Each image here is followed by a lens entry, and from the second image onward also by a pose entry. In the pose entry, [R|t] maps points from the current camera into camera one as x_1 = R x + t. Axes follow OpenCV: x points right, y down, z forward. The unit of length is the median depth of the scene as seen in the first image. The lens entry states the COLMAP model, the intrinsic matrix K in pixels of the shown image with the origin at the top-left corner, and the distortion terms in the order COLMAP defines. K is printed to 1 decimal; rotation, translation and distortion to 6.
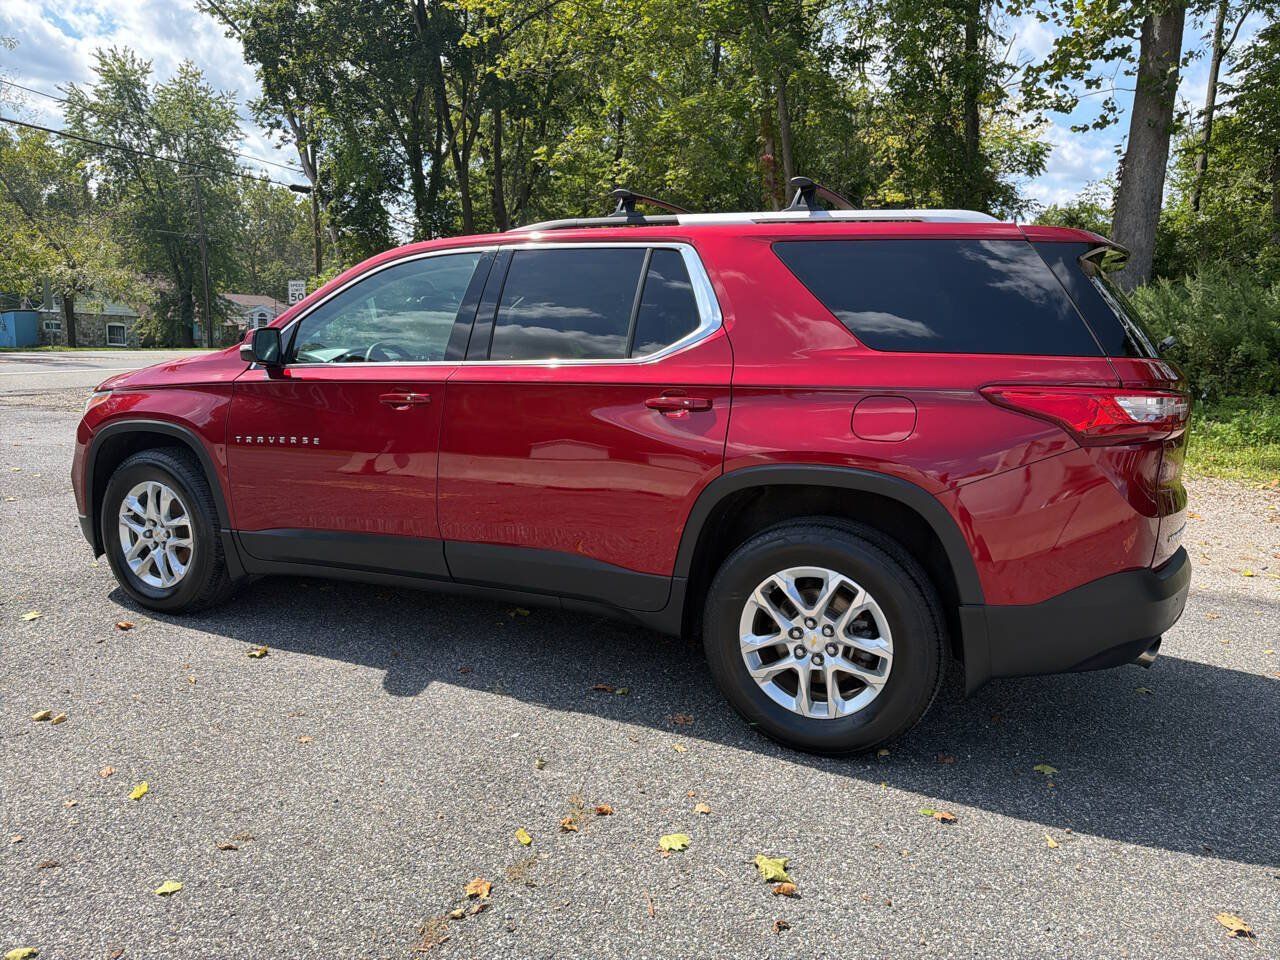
lens RADIAL K [[912.0, 0, 640.0], [0, 912.0, 480.0], [0, 0, 1]] dist [0.034066, -0.045466]
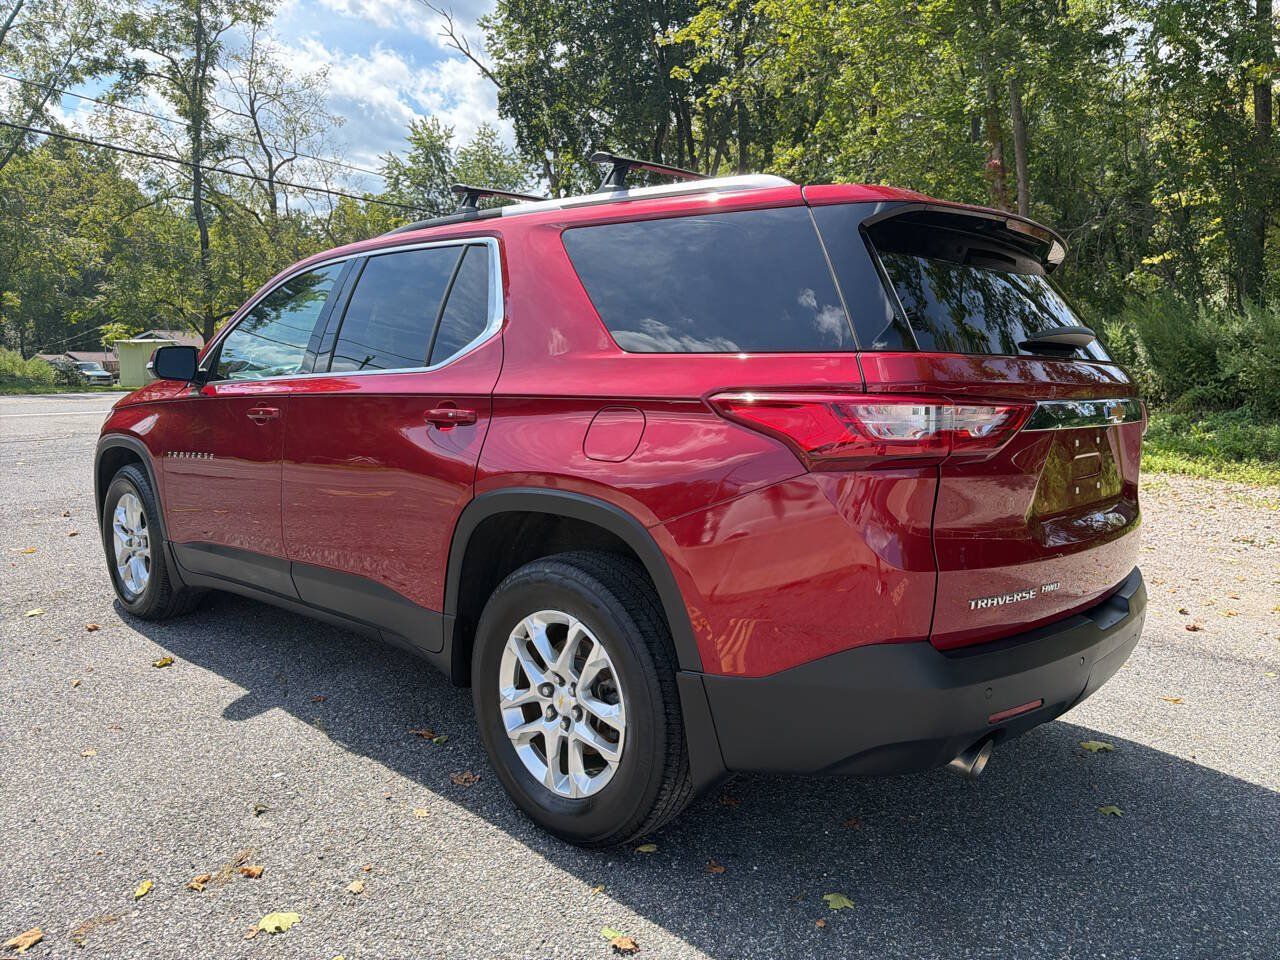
lens RADIAL K [[908.6, 0, 646.5], [0, 908.6, 487.6], [0, 0, 1]] dist [0.024415, -0.024197]
pose [[0.956313, 0.022620, -0.291469, 0.443917], [-0.029688, 0.999362, -0.019851, -0.003089], [0.290834, 0.027637, 0.956374, 0.201645]]
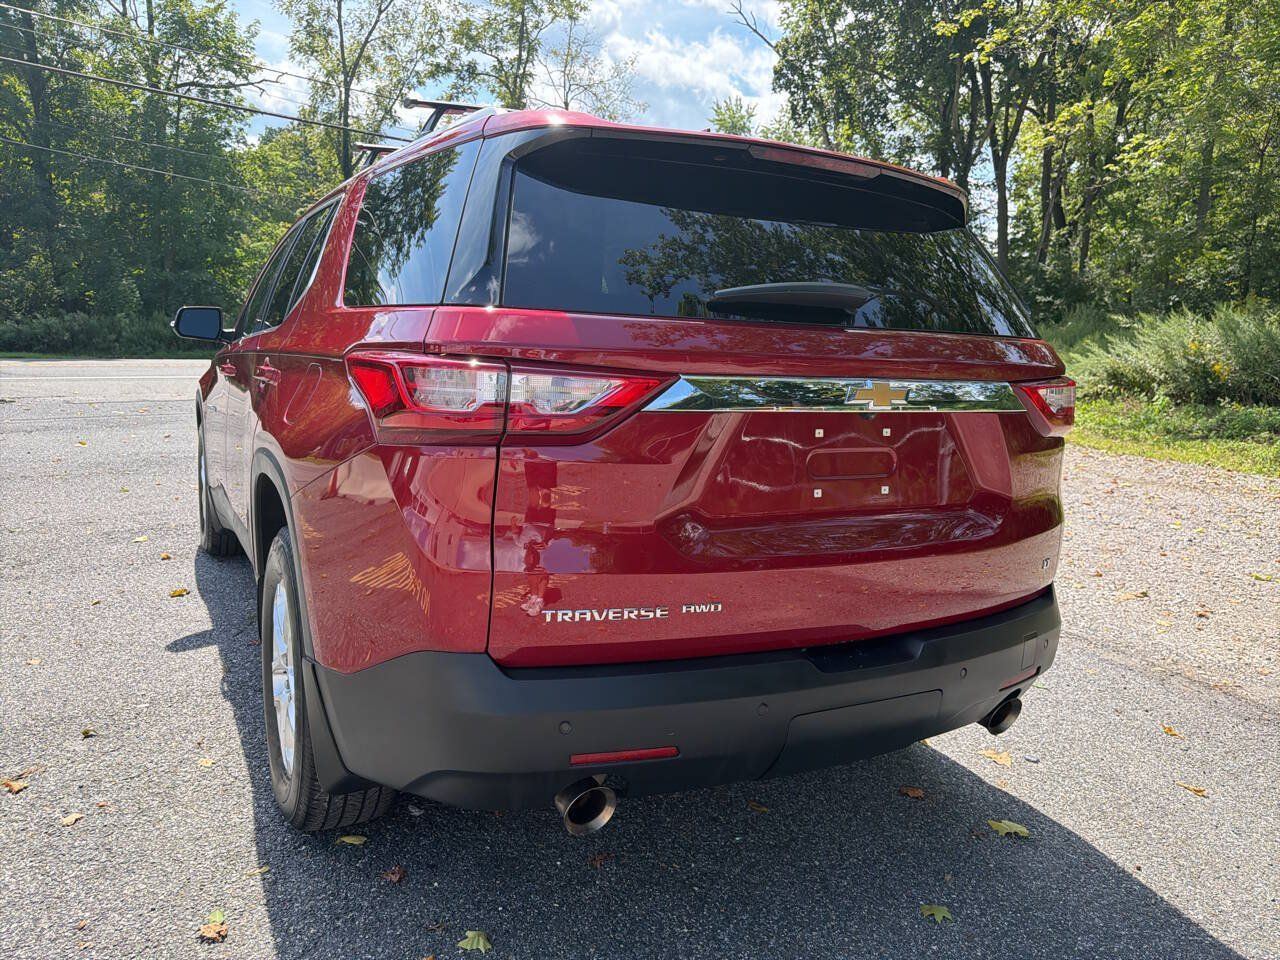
lens RADIAL K [[912.0, 0, 640.0], [0, 912.0, 480.0], [0, 0, 1]] dist [0.034066, -0.045466]
pose [[0.806468, 0.091570, -0.584144, 0.788292], [-0.102812, 0.994603, 0.013972, -0.029365], [0.582271, 0.048789, 0.811530, 0.458984]]
